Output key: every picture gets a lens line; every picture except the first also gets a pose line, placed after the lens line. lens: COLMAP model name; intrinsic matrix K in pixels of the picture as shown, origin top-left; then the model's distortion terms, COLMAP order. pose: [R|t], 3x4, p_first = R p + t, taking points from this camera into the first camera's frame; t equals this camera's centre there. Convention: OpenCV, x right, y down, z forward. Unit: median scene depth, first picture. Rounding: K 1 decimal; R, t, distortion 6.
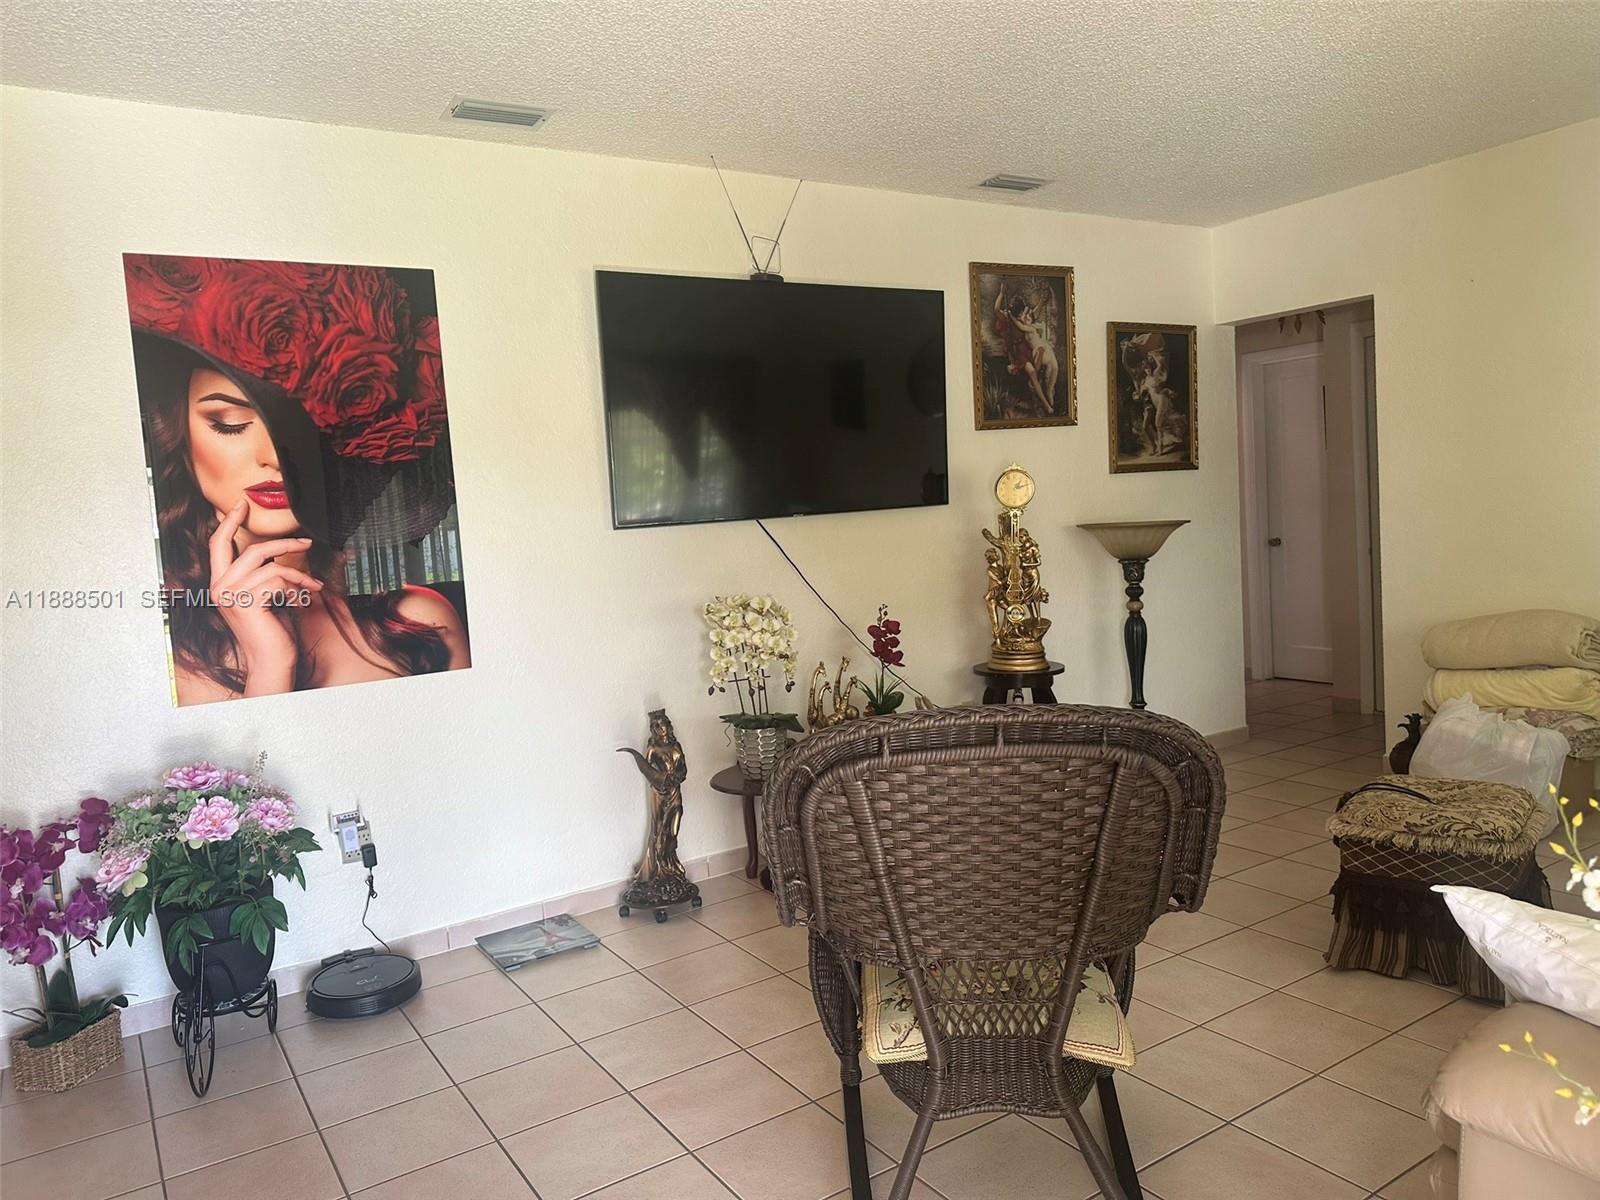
lens RADIAL K [[1118.6, 0, 792.5], [0, 1118.6, 594.7], [0, 0, 1]] dist [0.011381, -0.016838]
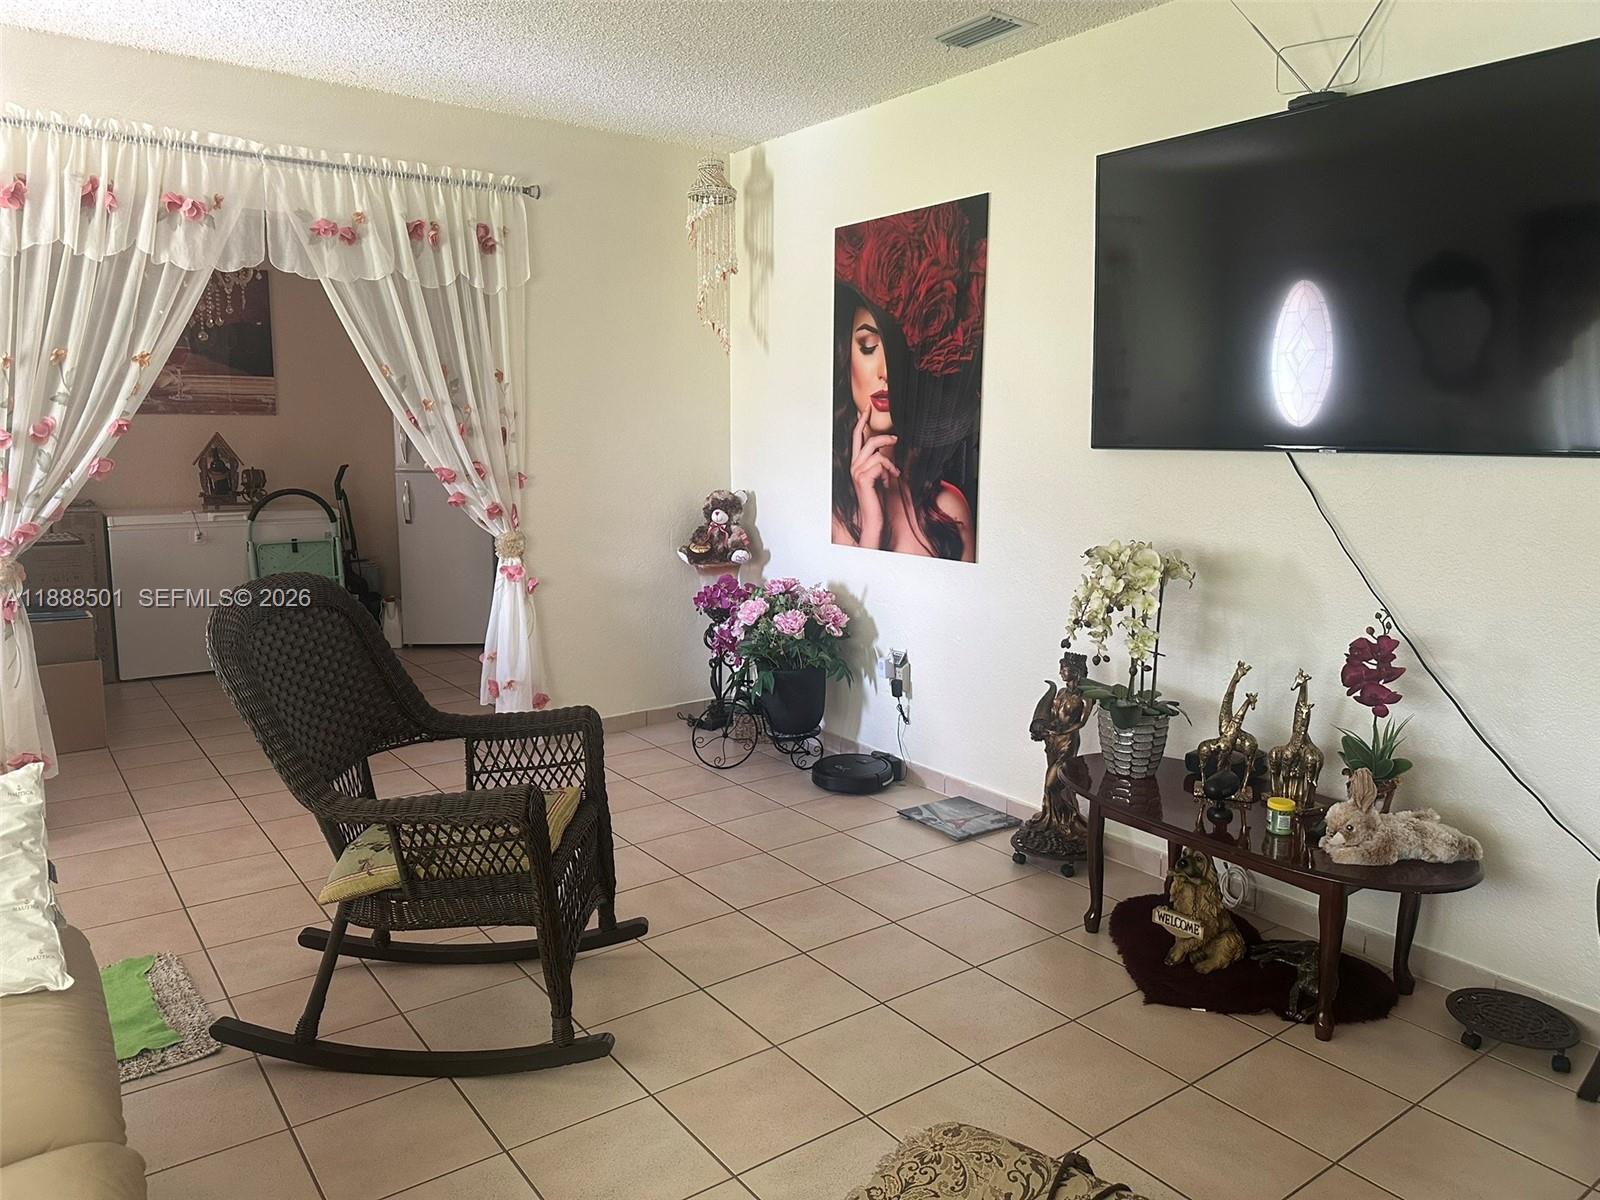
lens RADIAL K [[1118.6, 0, 797.8], [0, 1118.6, 601.9], [0, 0, 1]] dist [0.011381, -0.016838]
pose [[0.049889, 0.229470, -0.972036, 0.828549], [-0.067443, 0.971801, 0.225953, -0.143228], [0.996475, 0.054284, 0.063958, 0.793046]]
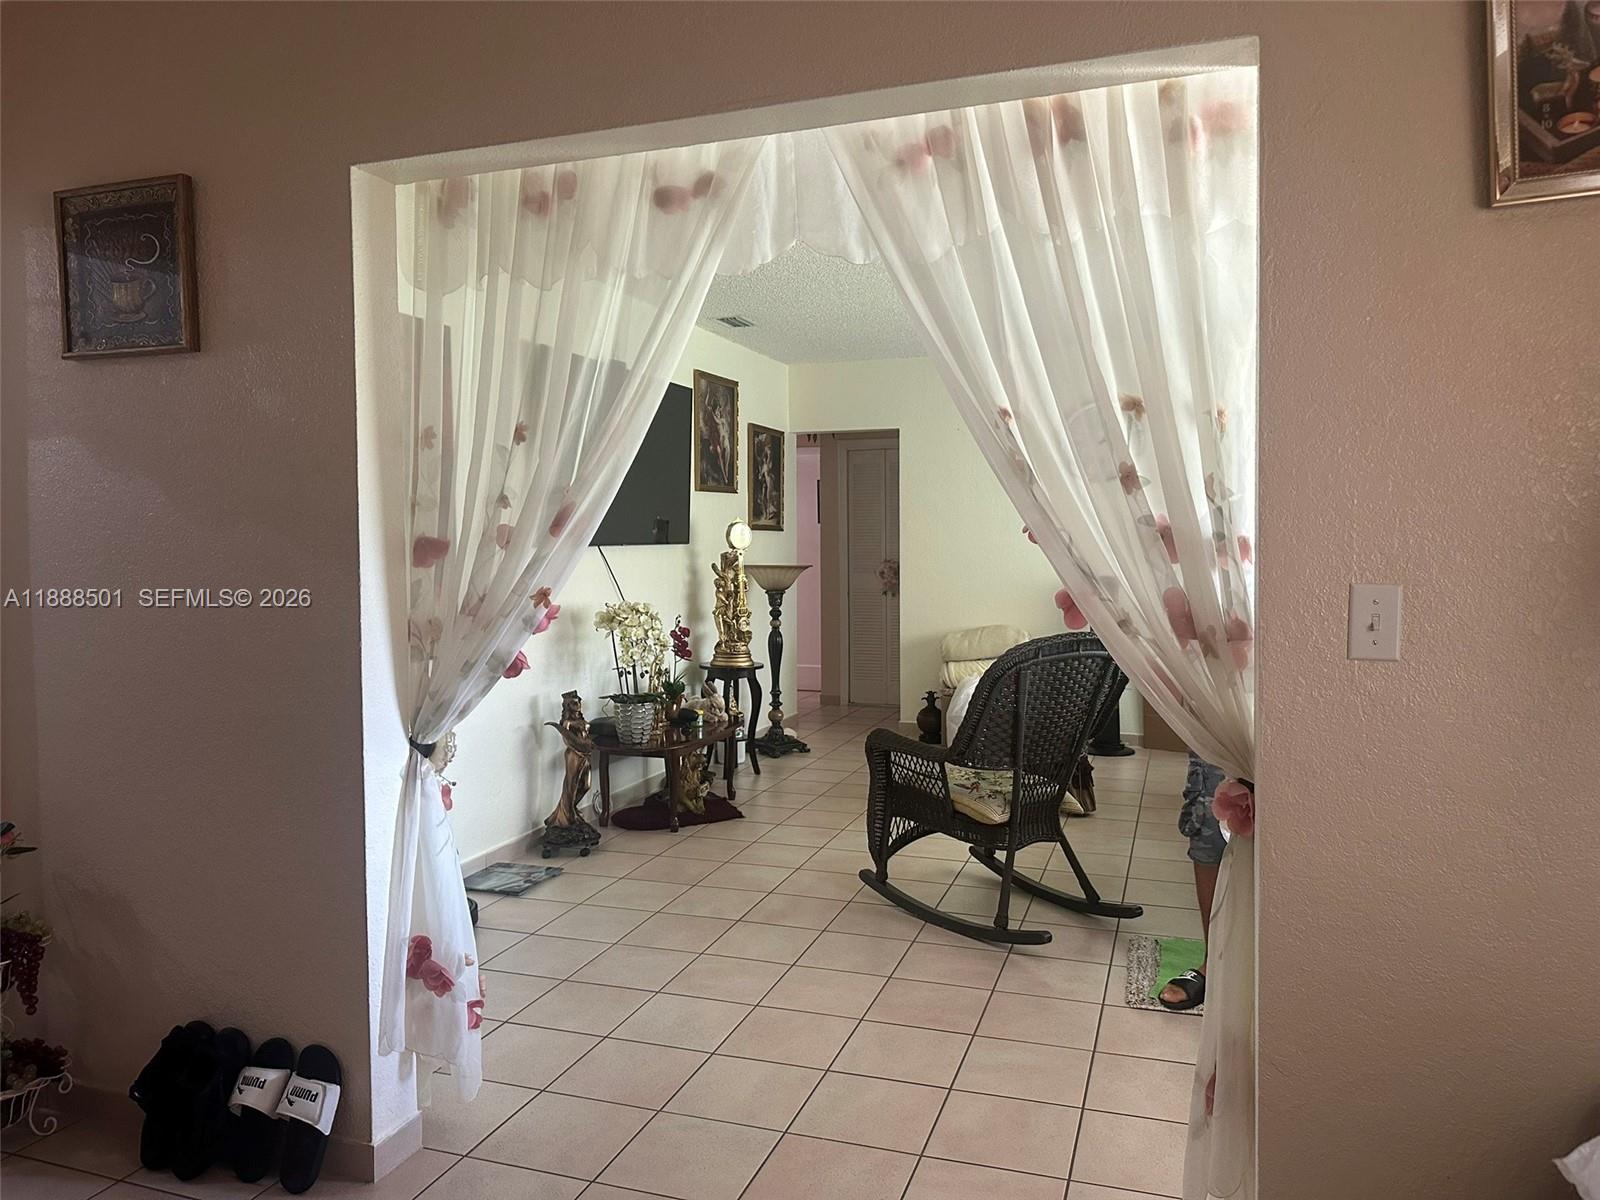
lens RADIAL K [[1118.6, 0, 809.9], [0, 1118.6, 607.9], [0, 0, 1]] dist [0.011381, -0.016838]
pose [[0.768312, 0.023467, 0.639645, -0.803666], [0.003530, 0.999157, -0.040898, 0.067913], [-0.640066, 0.033680, 0.767581, -0.173373]]
